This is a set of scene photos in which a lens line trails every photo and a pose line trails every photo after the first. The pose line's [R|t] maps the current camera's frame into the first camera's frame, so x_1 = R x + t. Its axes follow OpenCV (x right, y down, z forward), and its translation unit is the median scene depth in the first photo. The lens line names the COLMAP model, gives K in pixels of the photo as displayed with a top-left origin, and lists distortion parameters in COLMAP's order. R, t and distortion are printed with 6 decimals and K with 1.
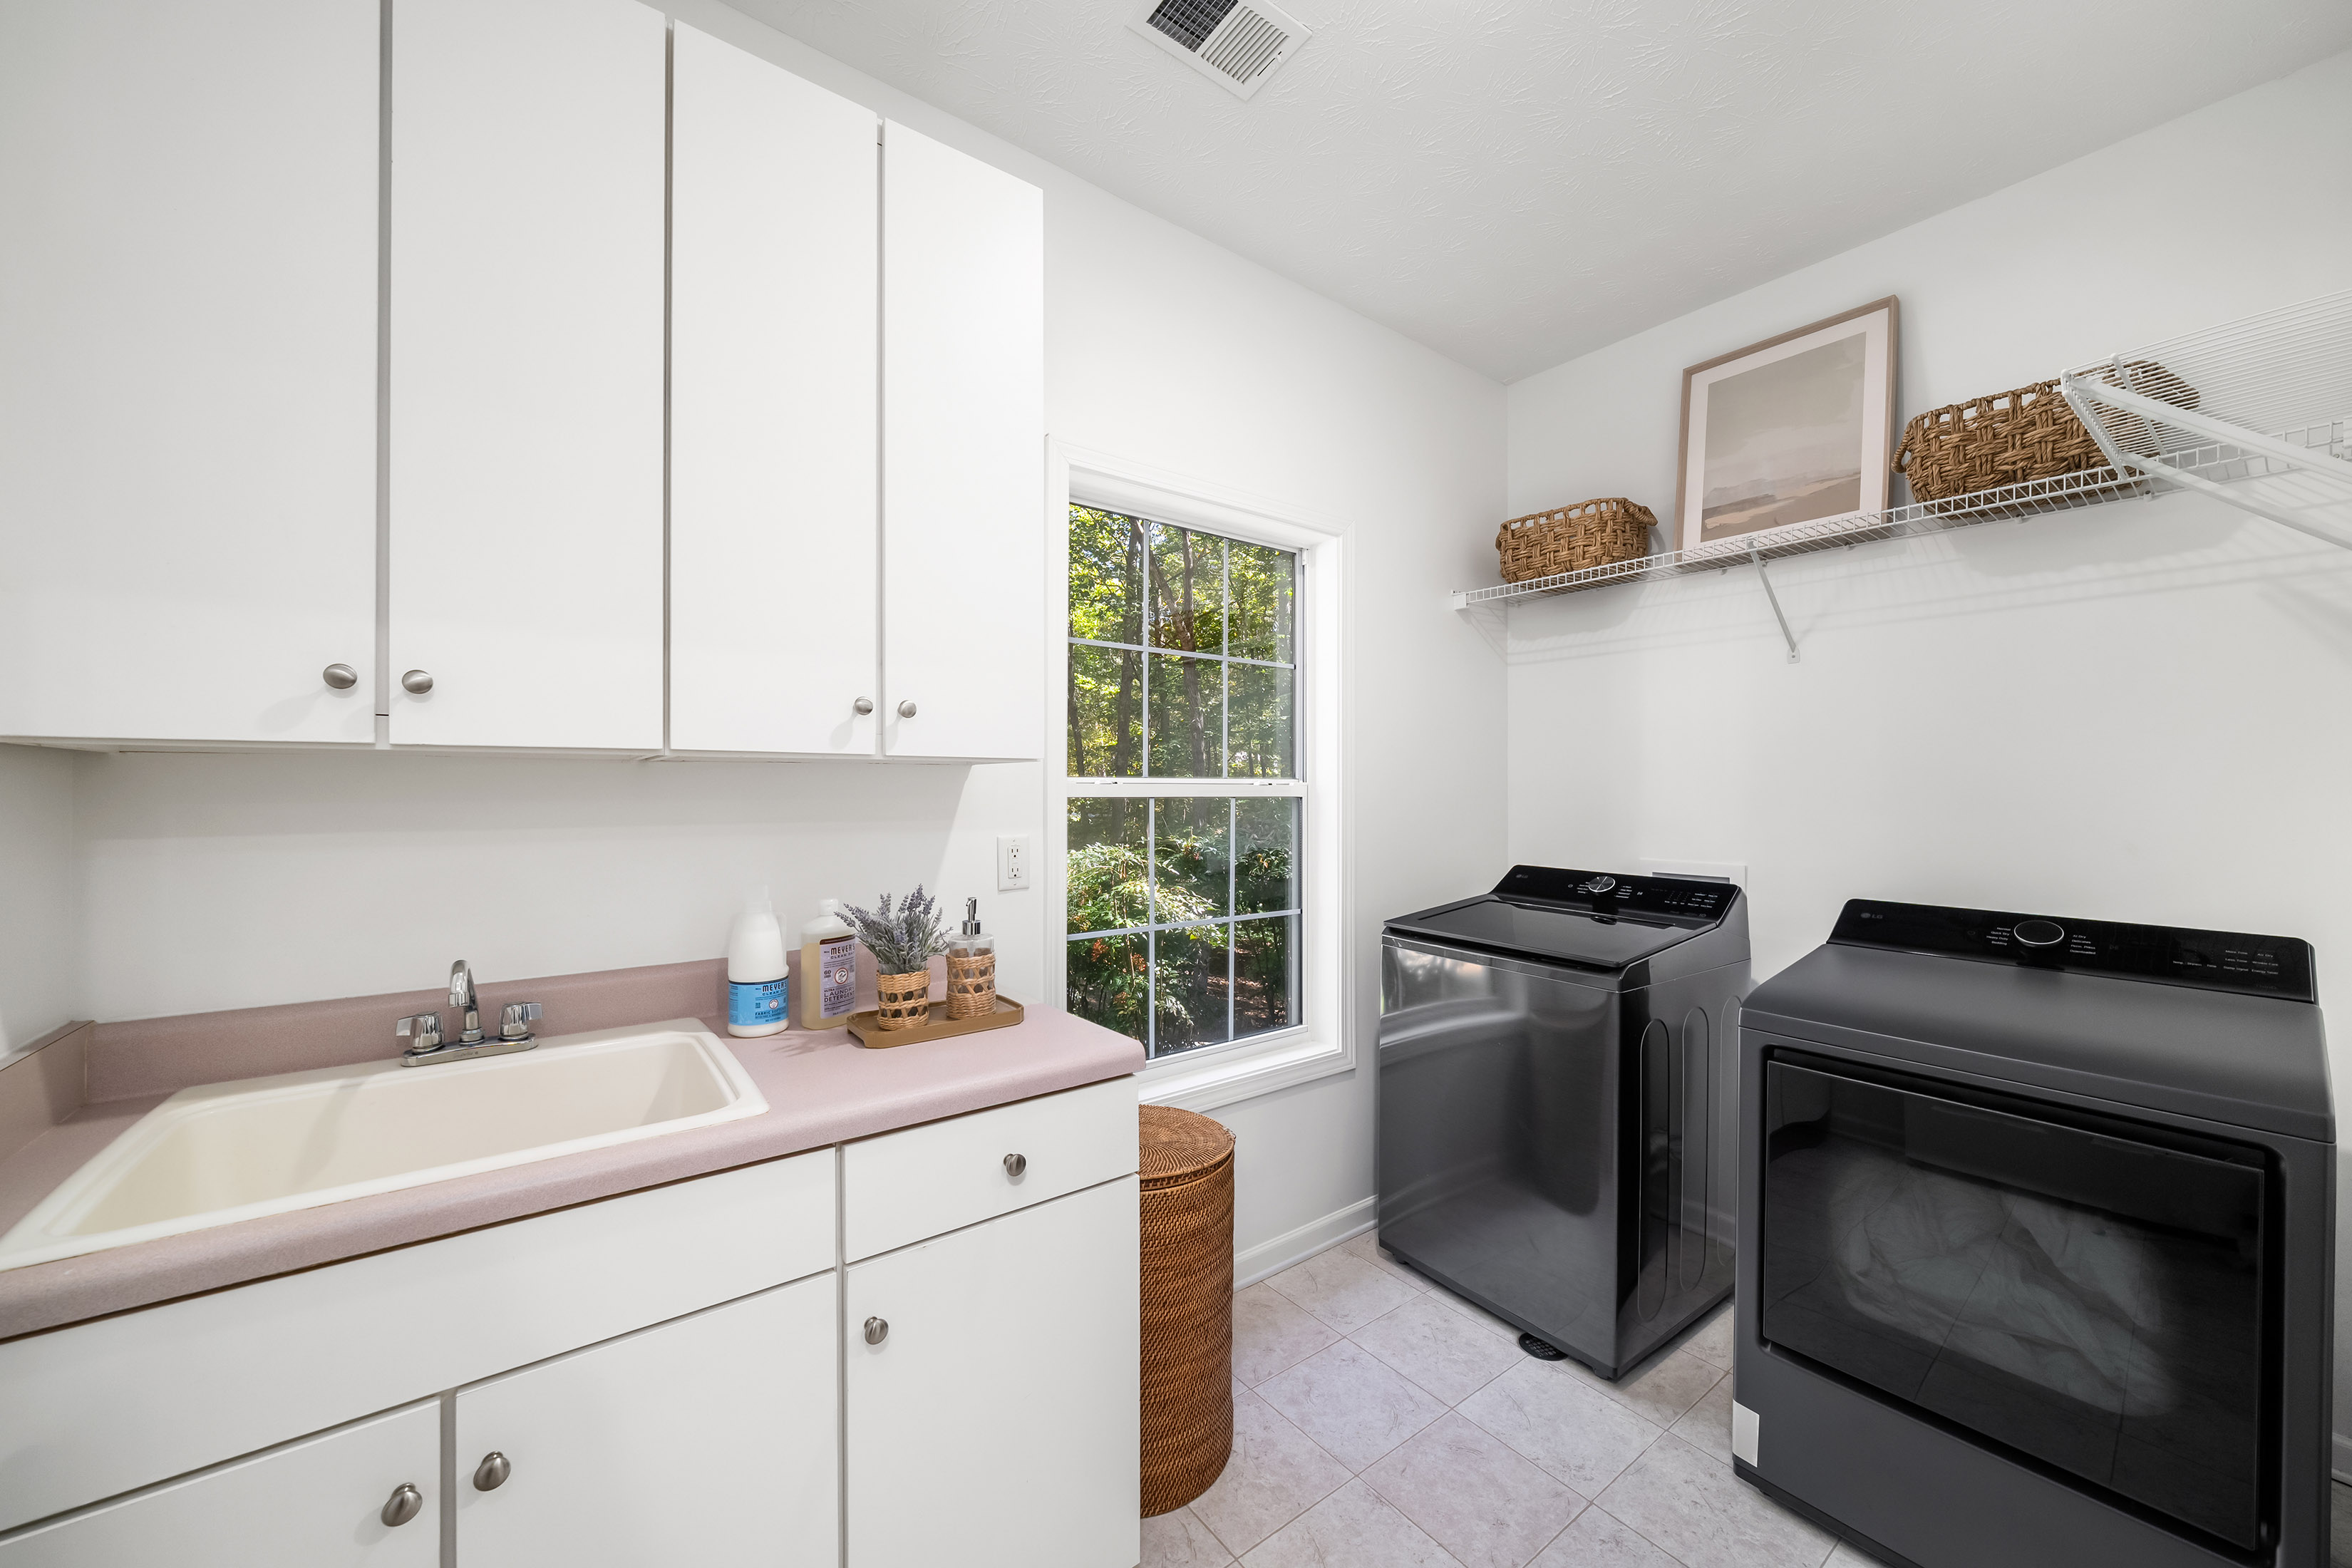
lens RADIAL K [[896.6, 0, 1173.1], [0, 896.6, 772.3], [0, 0, 1]] dist [0.000153, 0.000092]
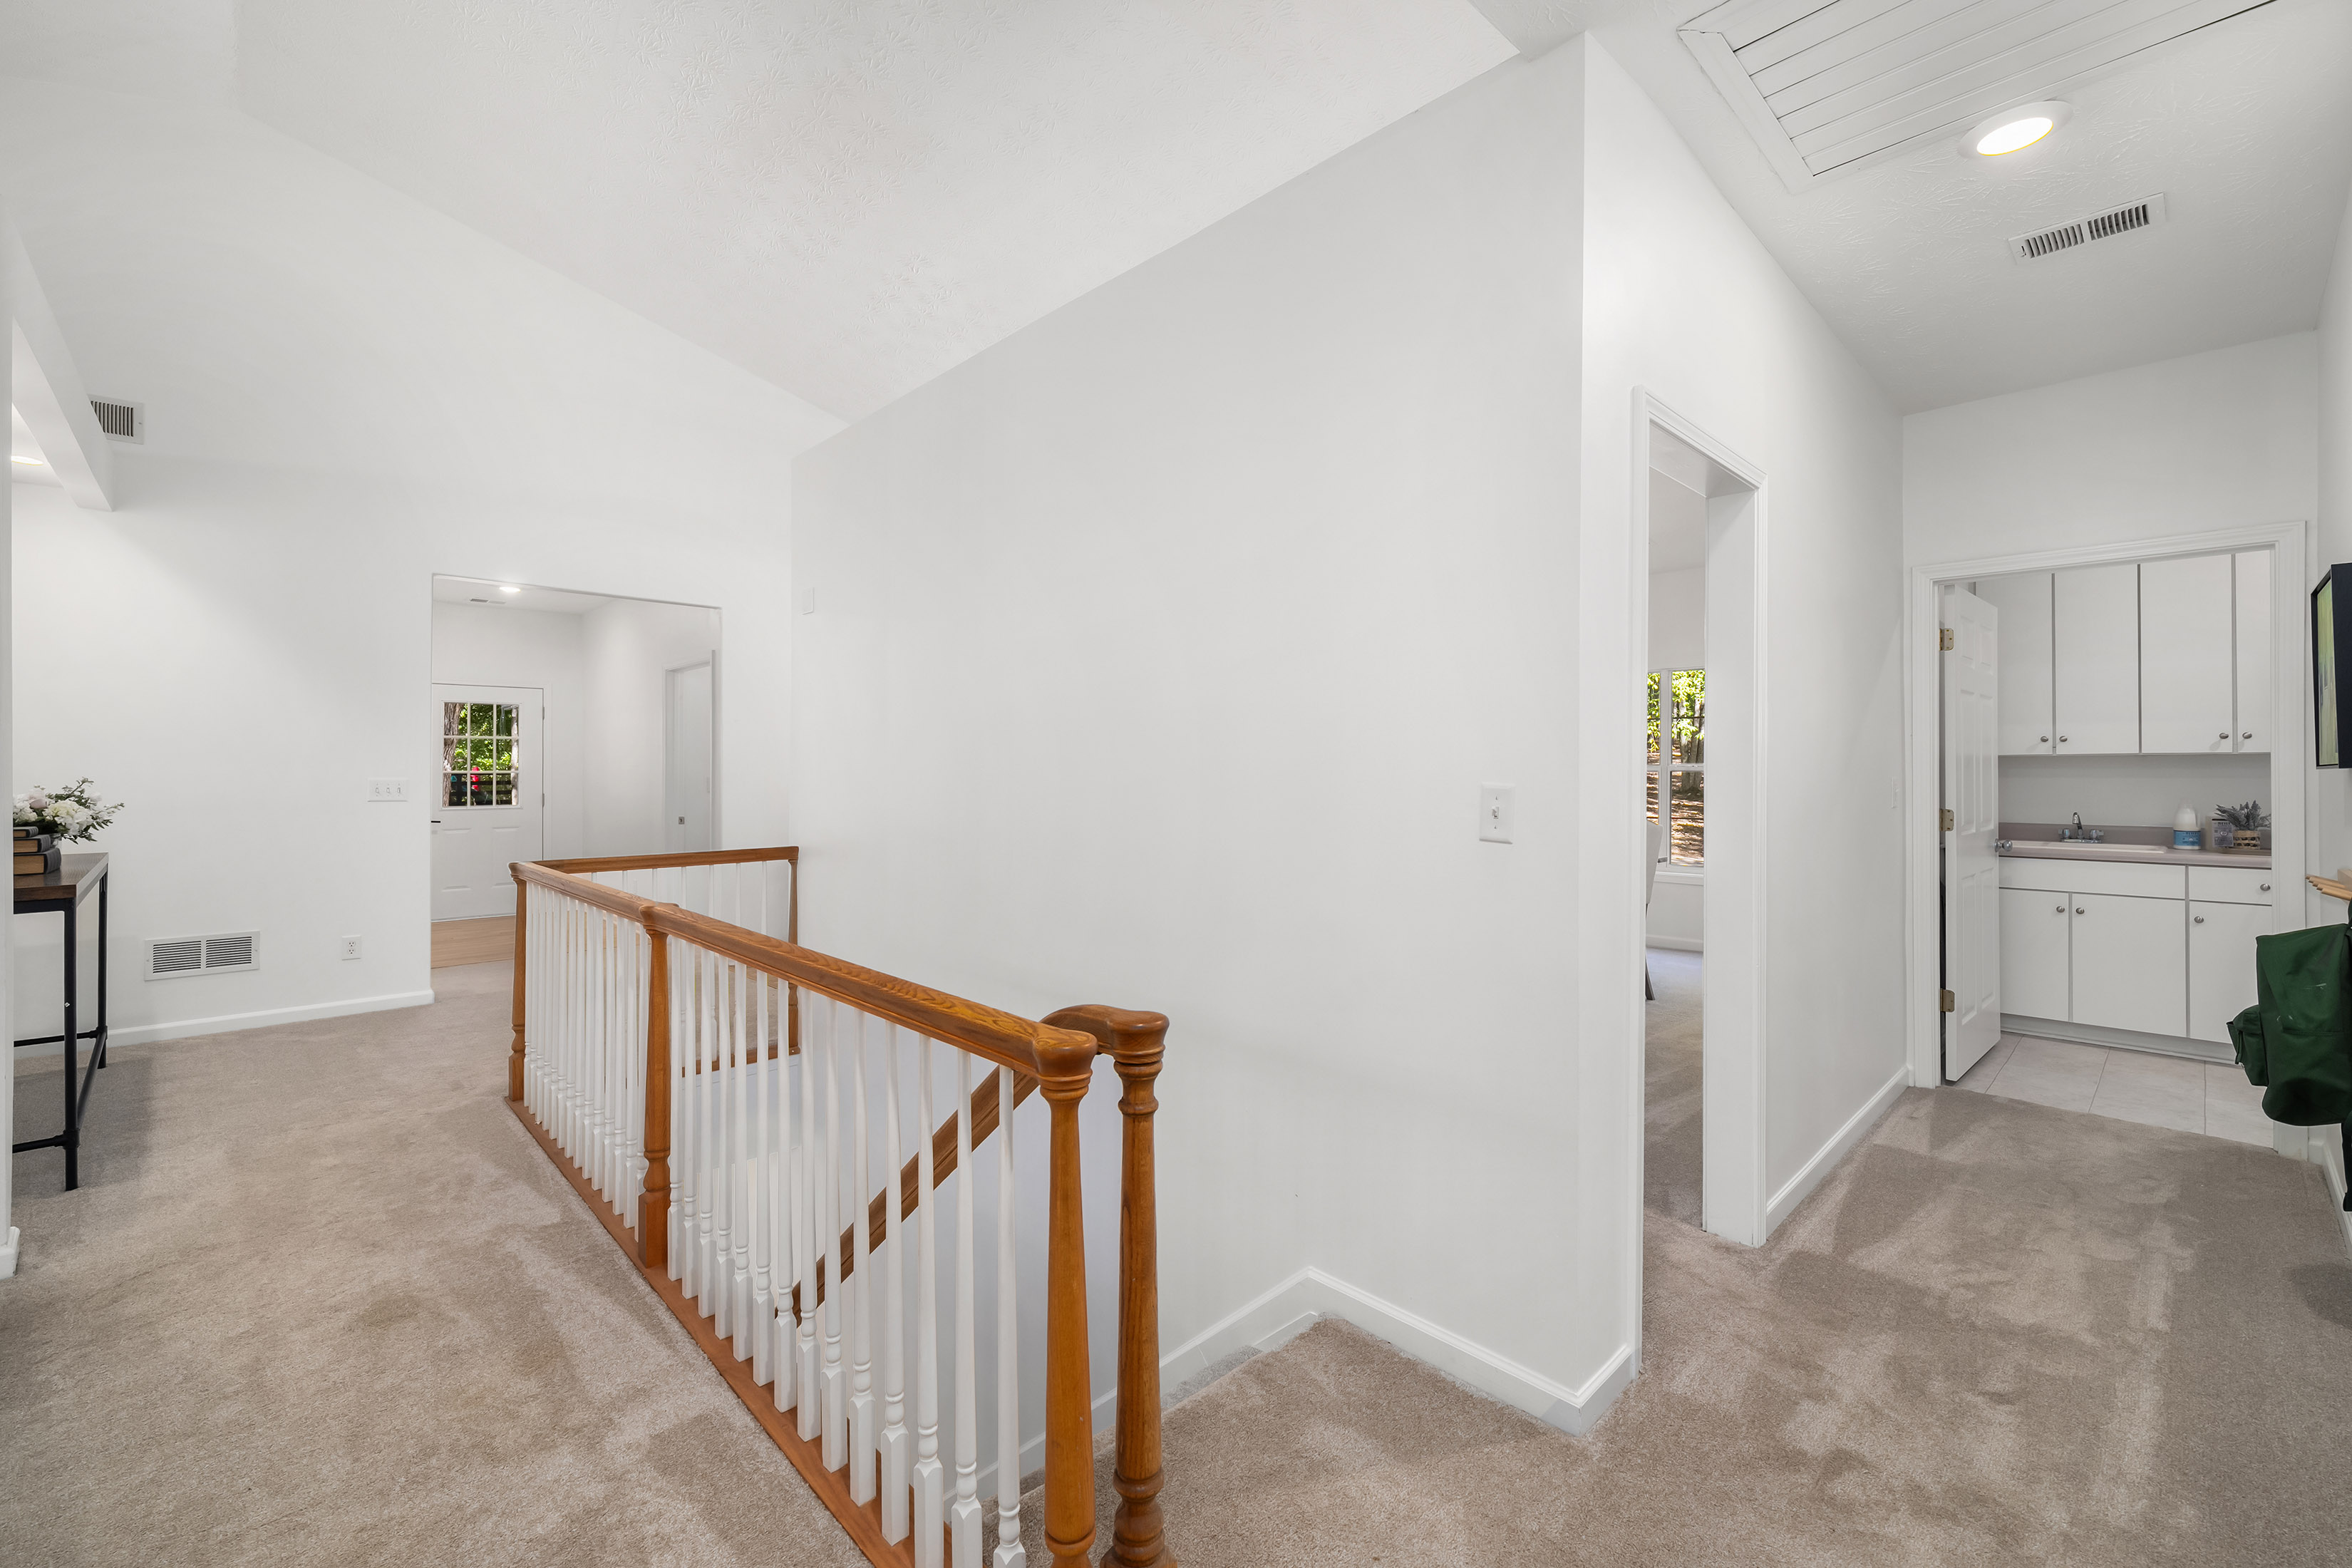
lens RADIAL K [[989.3, 0, 1168.3], [0, 989.3, 778.0], [0, 0, 1]] dist [-0.002366, -0.000095]
pose [[0.119758, 0.006451, -0.992782, 2.630005], [0.019553, 0.999770, 0.008855, -0.036580], [0.992611, -0.020472, 0.119605, -3.009094]]
